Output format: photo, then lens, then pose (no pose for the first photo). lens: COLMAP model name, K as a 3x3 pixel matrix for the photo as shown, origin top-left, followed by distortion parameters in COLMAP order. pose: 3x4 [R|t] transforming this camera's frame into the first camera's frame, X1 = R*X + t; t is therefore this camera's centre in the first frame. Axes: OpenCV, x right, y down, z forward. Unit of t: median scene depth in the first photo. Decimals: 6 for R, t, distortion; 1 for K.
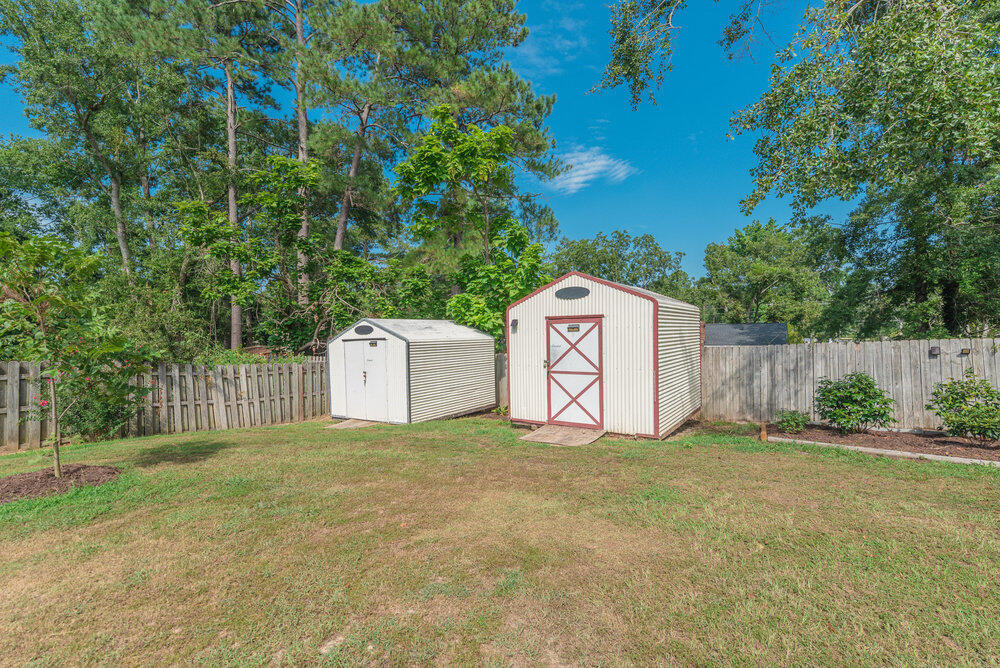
lens RADIAL K [[433.9, 0, 502.1], [0, 433.9, 334.2], [0, 0, 1]] dist [0.001201, 0.000312]
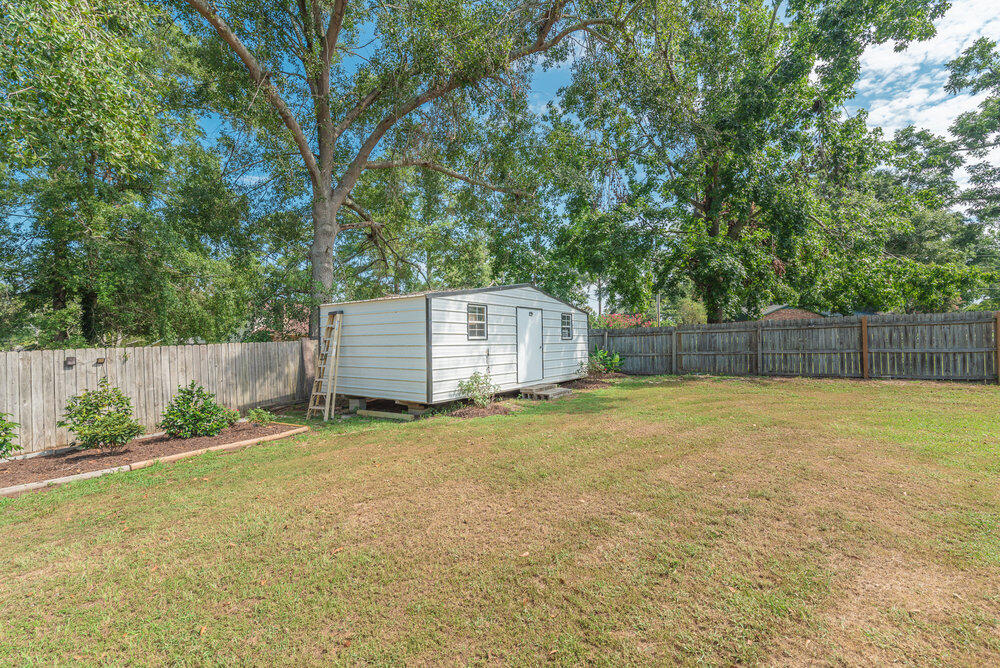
lens RADIAL K [[433.9, 0, 502.1], [0, 433.9, 334.2], [0, 0, 1]] dist [0.001201, 0.000312]
pose [[0.010341, 0.022541, 0.999692, 0.047434], [-0.003003, 0.999742, -0.022511, -0.001897], [-0.999942, -0.002769, 0.010406, 0.041004]]
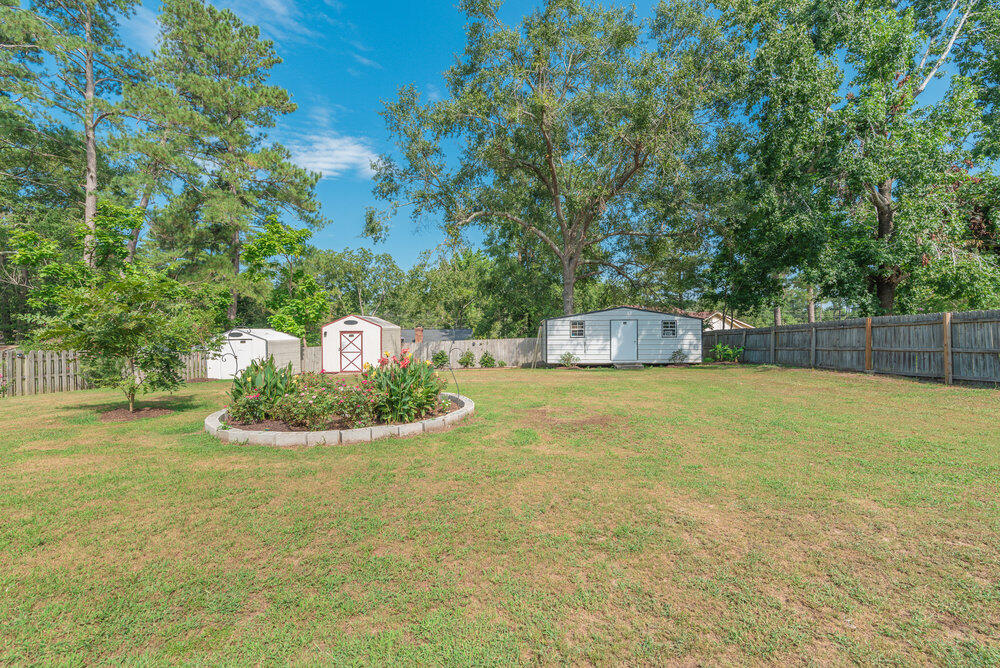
lens RADIAL K [[431.5, 0, 506.7], [0, 431.5, 334.5], [0, 0, 1]] dist [0.001149, 0.000259]
pose [[0.830830, 0.007844, 0.556471, -0.478347], [-0.007535, 0.999968, -0.002845, -0.018562], [-0.556476, -0.001829, 0.830862, -1.604975]]
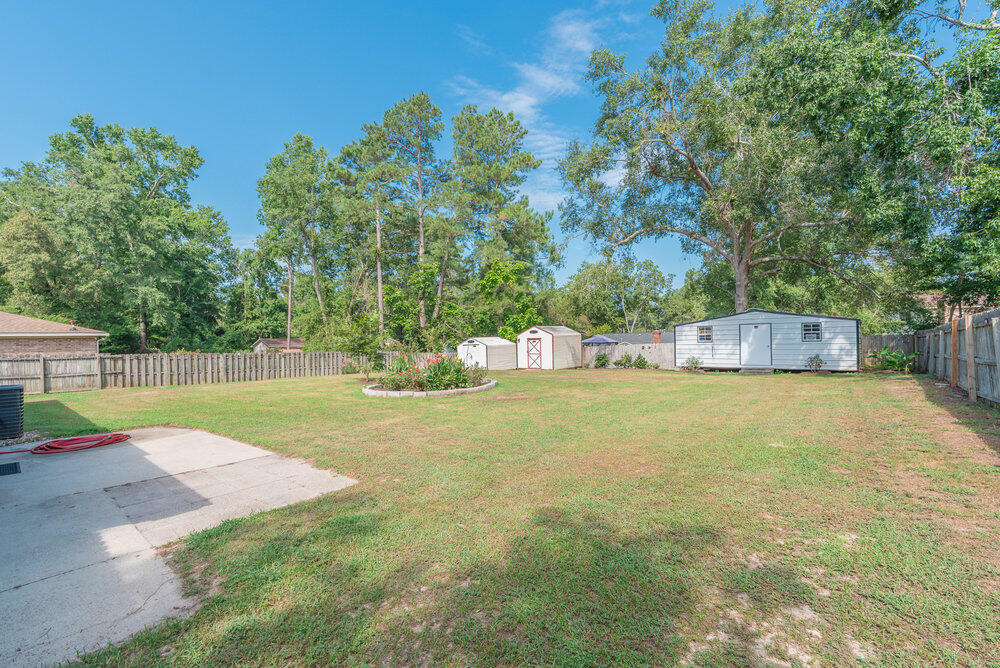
lens RADIAL K [[431.5, 0, 506.7], [0, 431.5, 334.5], [0, 0, 1]] dist [0.001149, 0.000259]
pose [[0.995879, -0.008520, -0.090292, 0.241525], [0.008069, 0.999953, -0.005363, -0.051132], [0.090333, 0.004613, 0.995901, -2.402499]]
